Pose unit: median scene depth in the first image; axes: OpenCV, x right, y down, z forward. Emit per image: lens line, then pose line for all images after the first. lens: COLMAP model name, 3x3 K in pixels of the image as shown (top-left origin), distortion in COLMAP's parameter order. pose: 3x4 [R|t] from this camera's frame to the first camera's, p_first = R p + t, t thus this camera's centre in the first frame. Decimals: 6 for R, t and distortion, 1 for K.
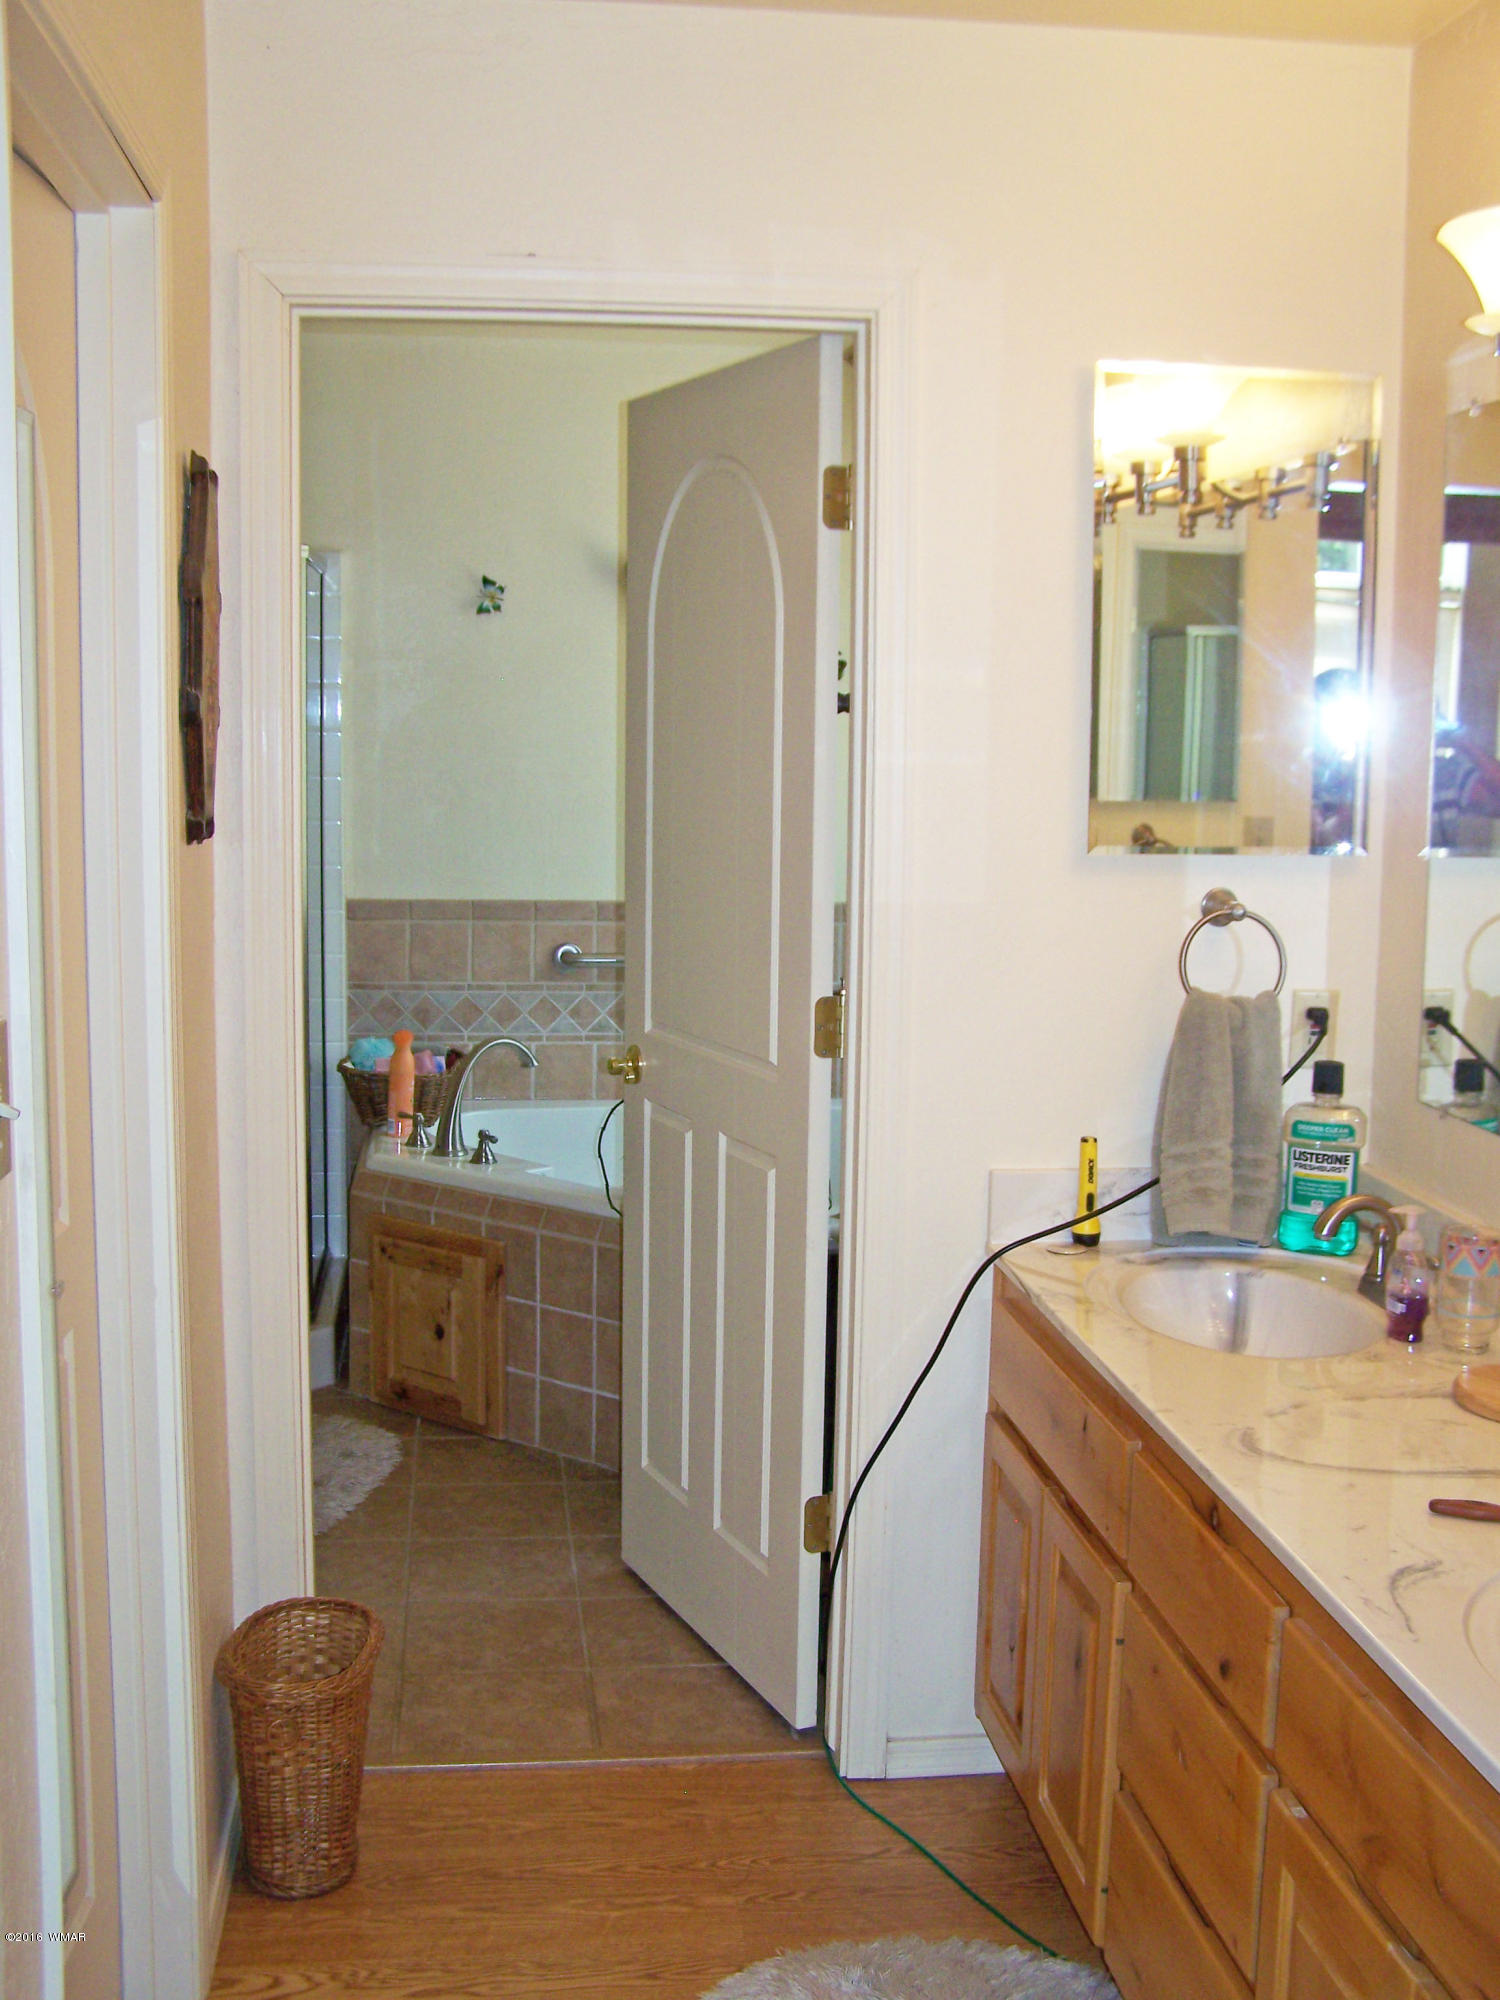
lens RADIAL K [[2343.6, 0, 750.0], [0, 2343.6, 1000.0], [0, 0, 1]] dist [-0.205888, 0.411012]
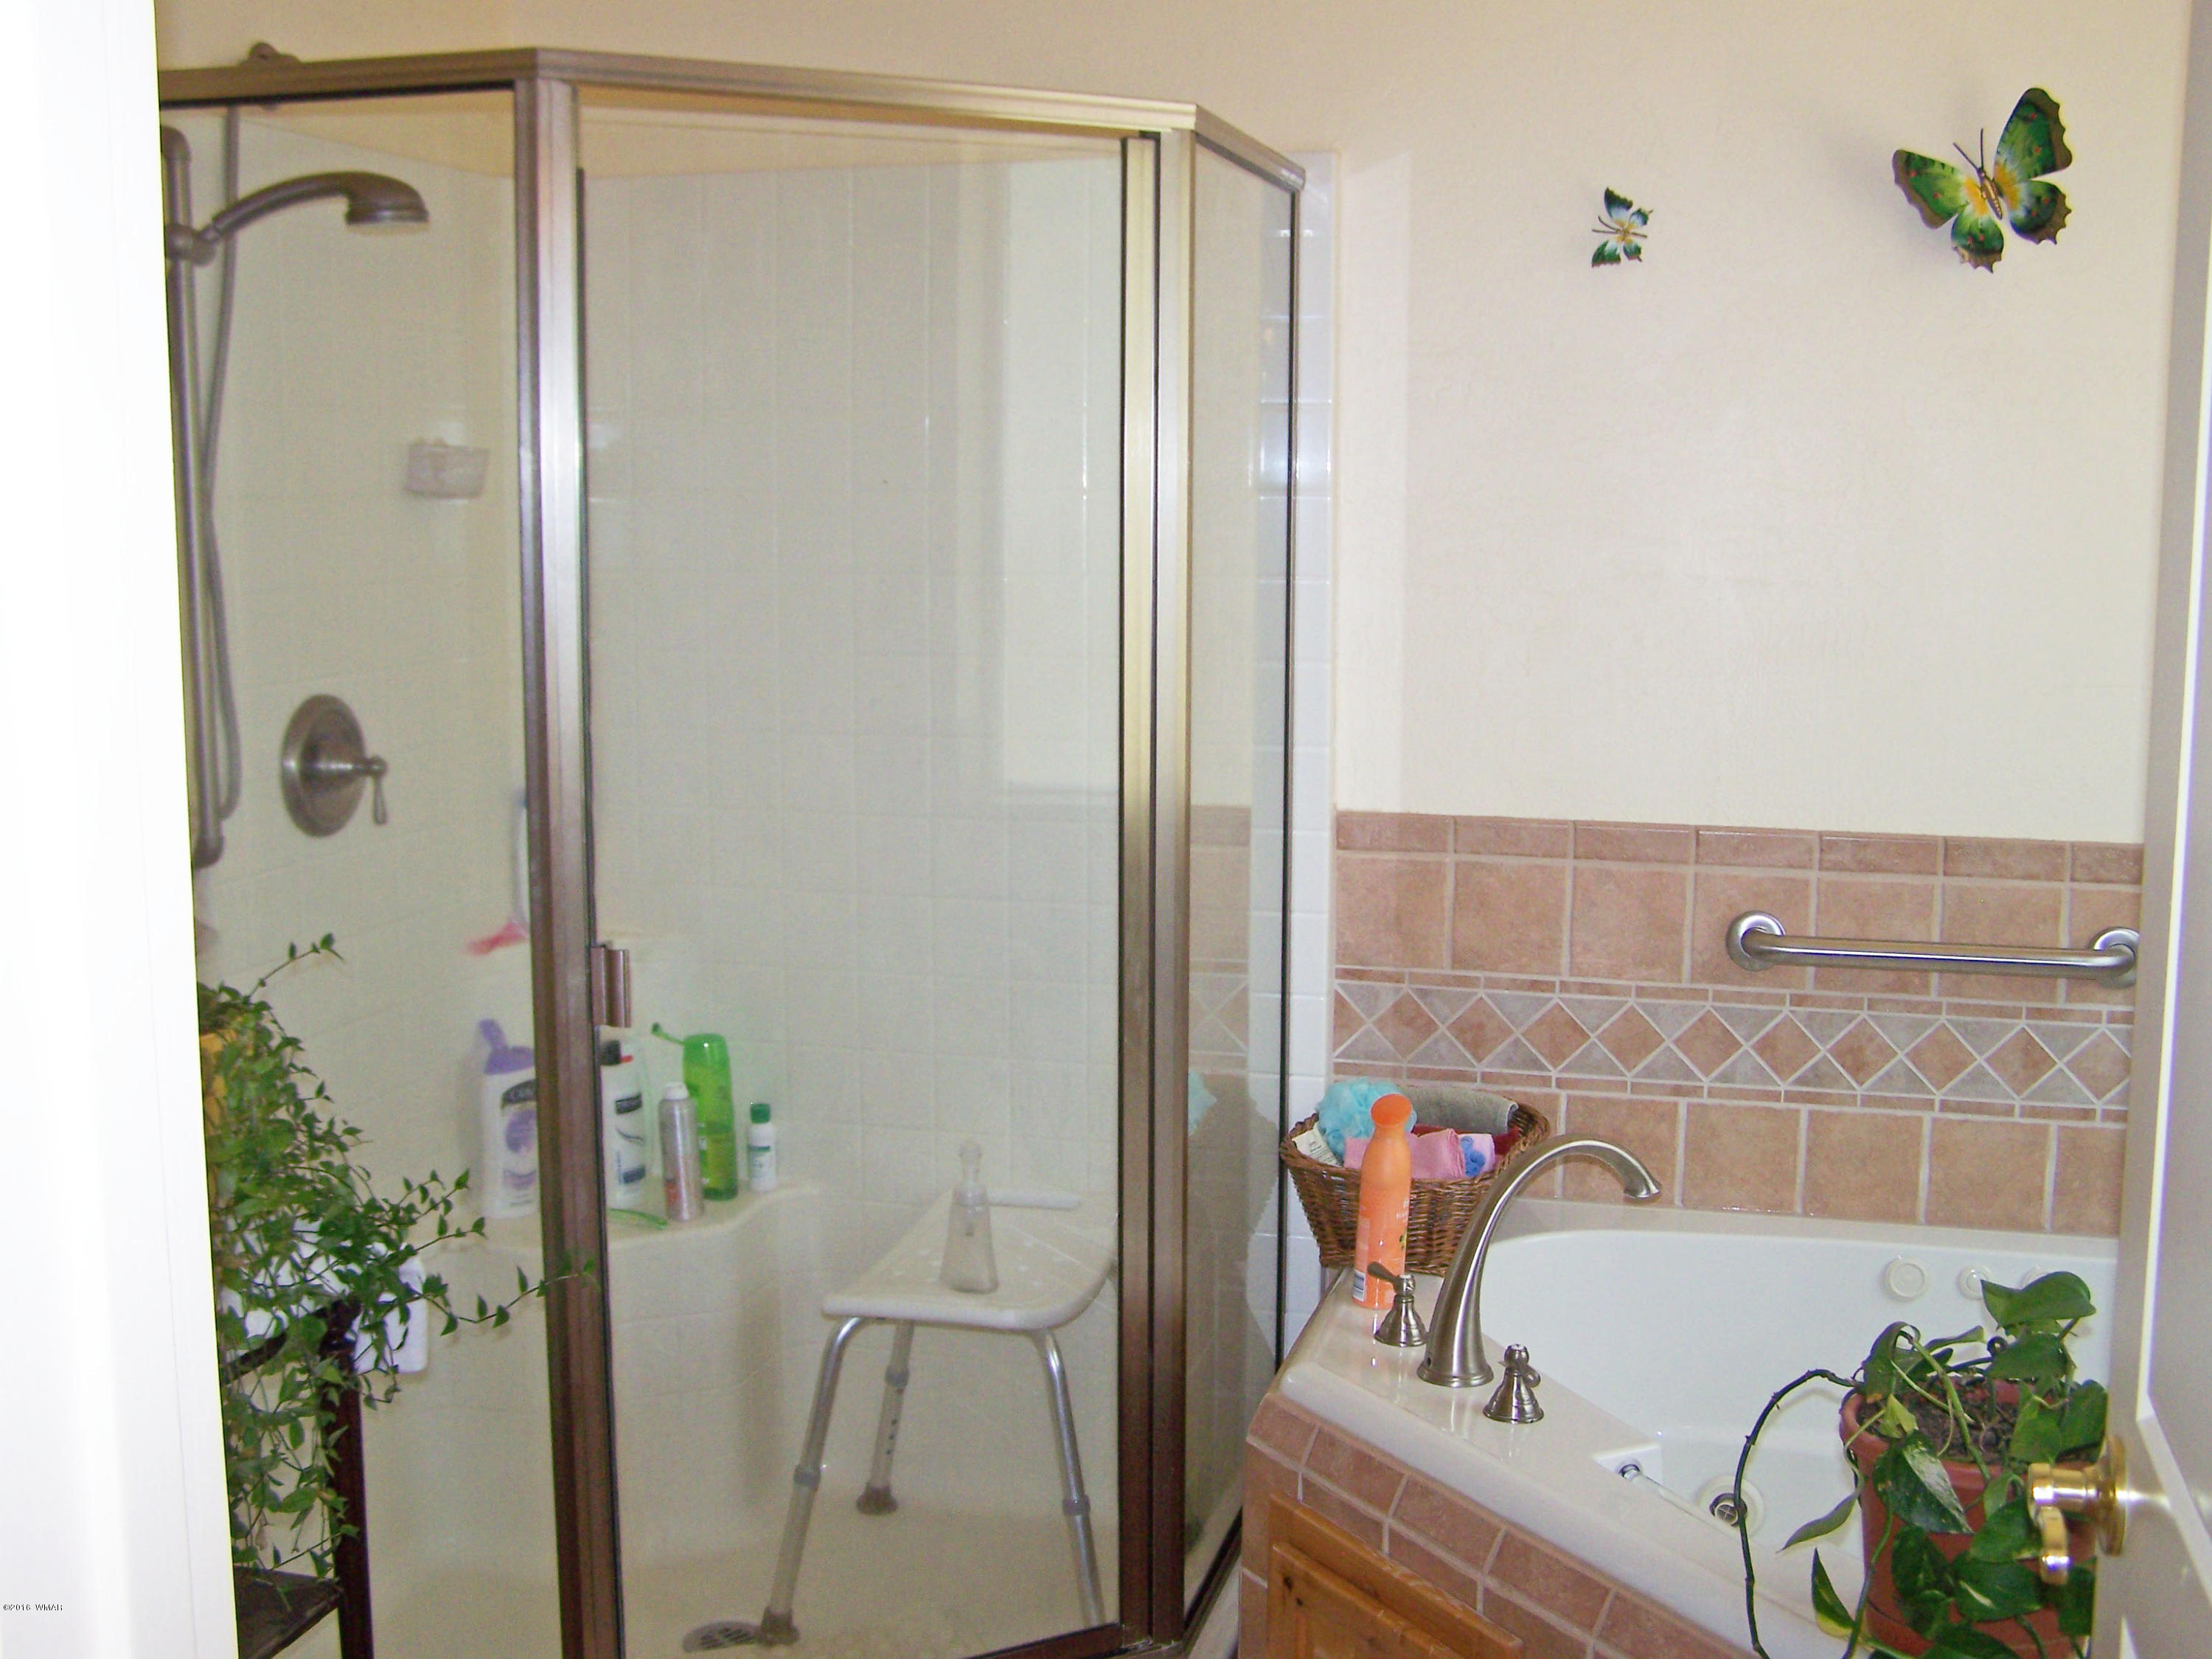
lens RADIAL K [[2482.0, 0, 1106.0], [0, 2482.0, 829.5], [0, 0, 1]] dist [-0.144004, -0.006969]
pose [[0.924462, 0.042921, -0.378851, -0.007194], [-0.036809, 0.999049, 0.023362, -0.049836], [0.379493, -0.007652, 0.925163, 0.452895]]
